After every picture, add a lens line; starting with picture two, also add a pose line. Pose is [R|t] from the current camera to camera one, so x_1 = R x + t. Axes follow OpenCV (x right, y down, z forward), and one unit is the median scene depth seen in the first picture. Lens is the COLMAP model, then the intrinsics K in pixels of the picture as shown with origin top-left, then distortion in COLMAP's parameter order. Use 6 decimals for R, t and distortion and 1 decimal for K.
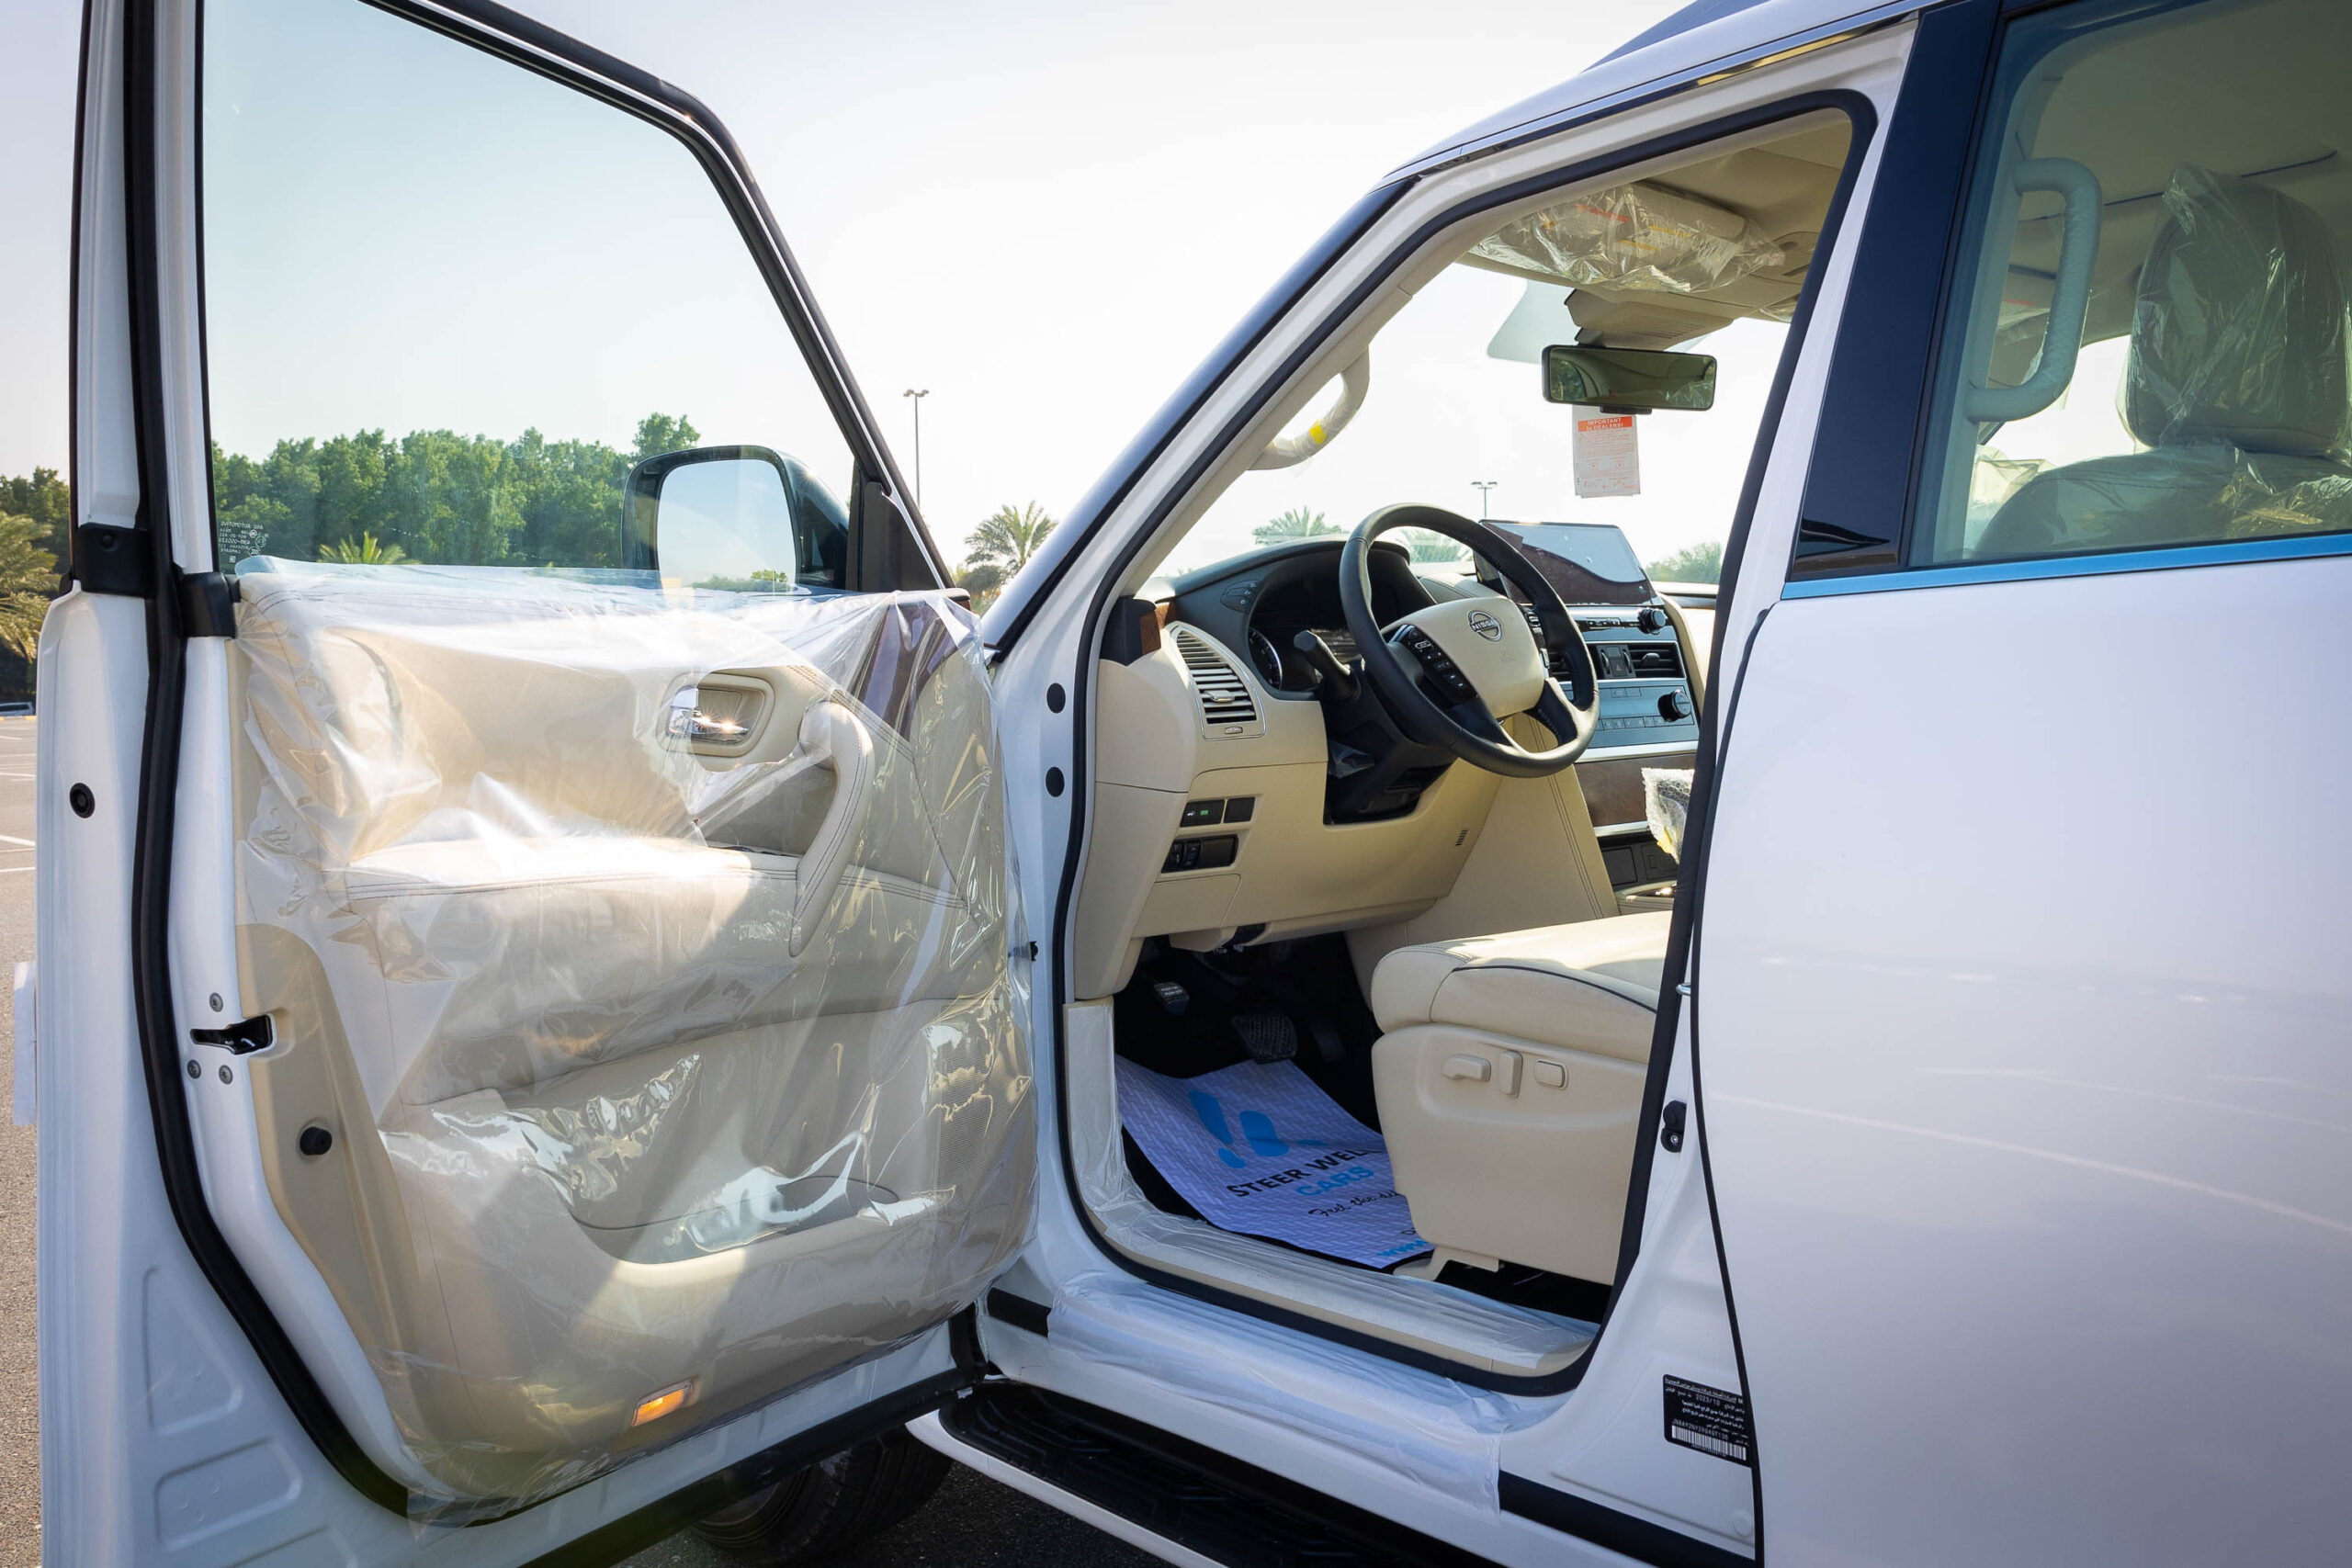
lens RADIAL K [[1629.7, 0, 1175.3], [0, 1629.7, 747.7], [0, 0, 1]] dist [0.000194, -0.037226]
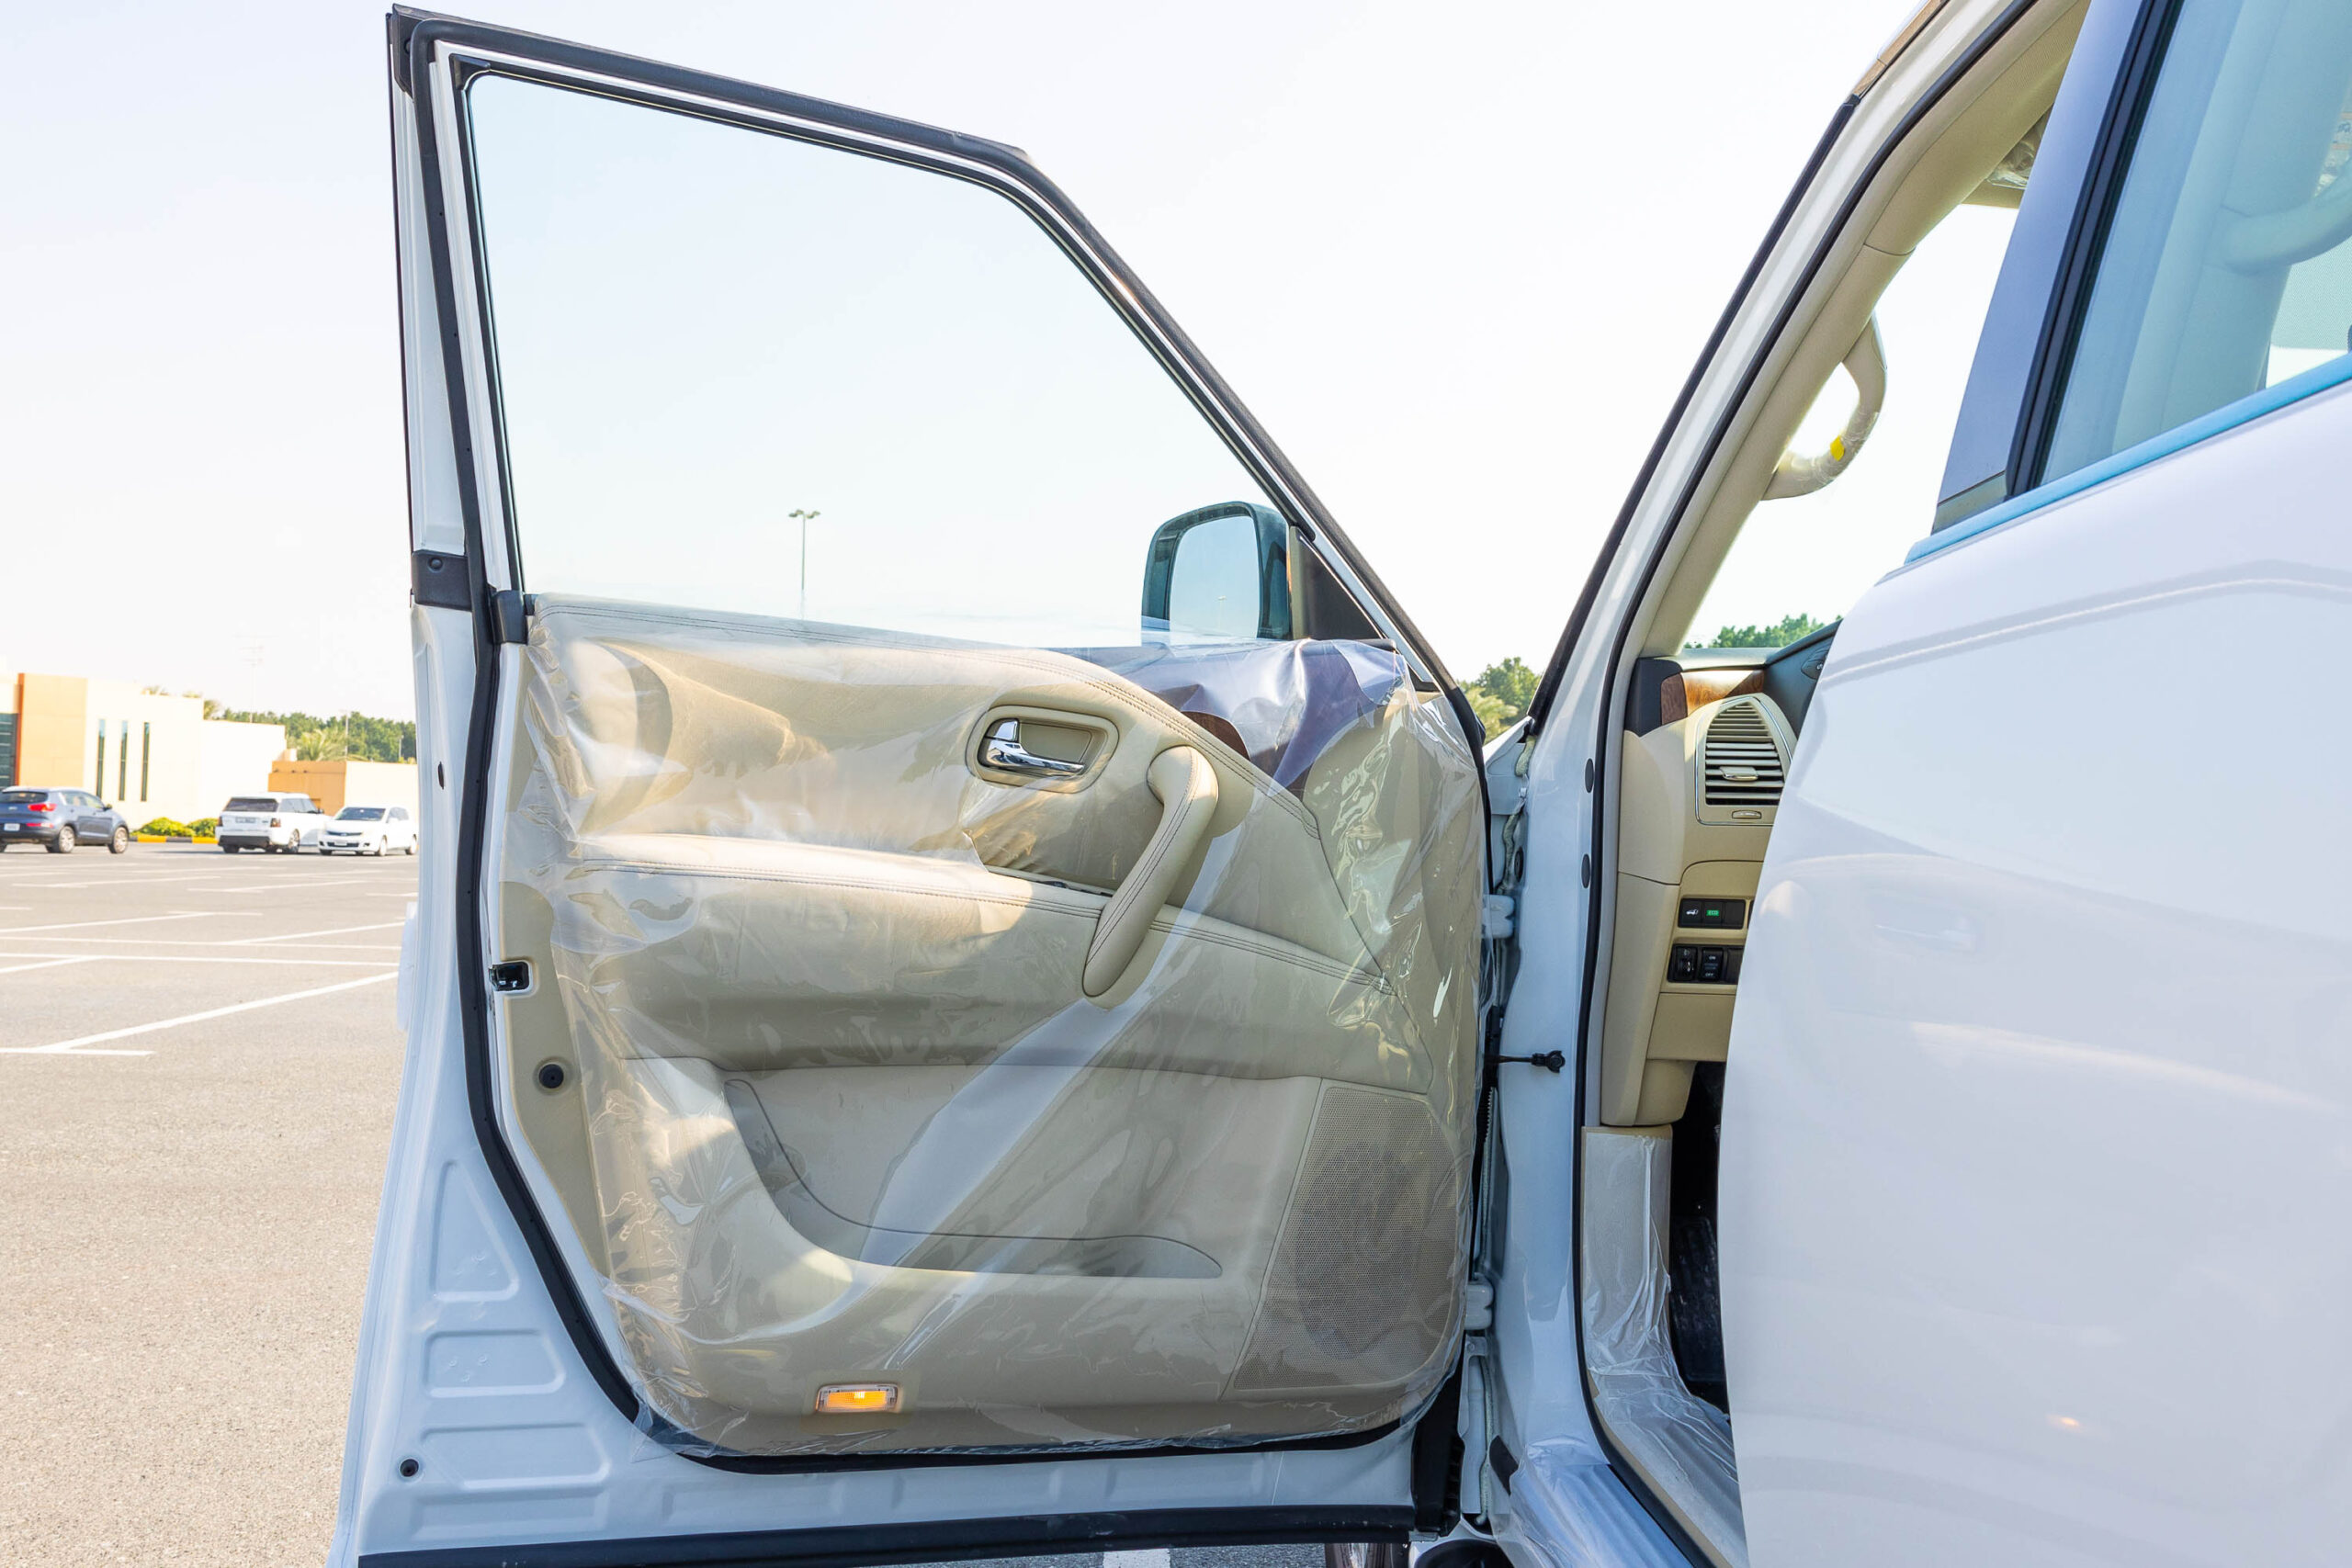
lens RADIAL K [[1653.3, 0, 1176.0], [0, 1653.3, 784.0], [0, 0, 1]] dist [-0.004332, -0.002124]
pose [[0.812142, 0.035373, -0.582386, 0.381468], [-0.071173, 0.996712, -0.038713, 0.035092], [0.579102, 0.072890, 0.811990, 0.202691]]
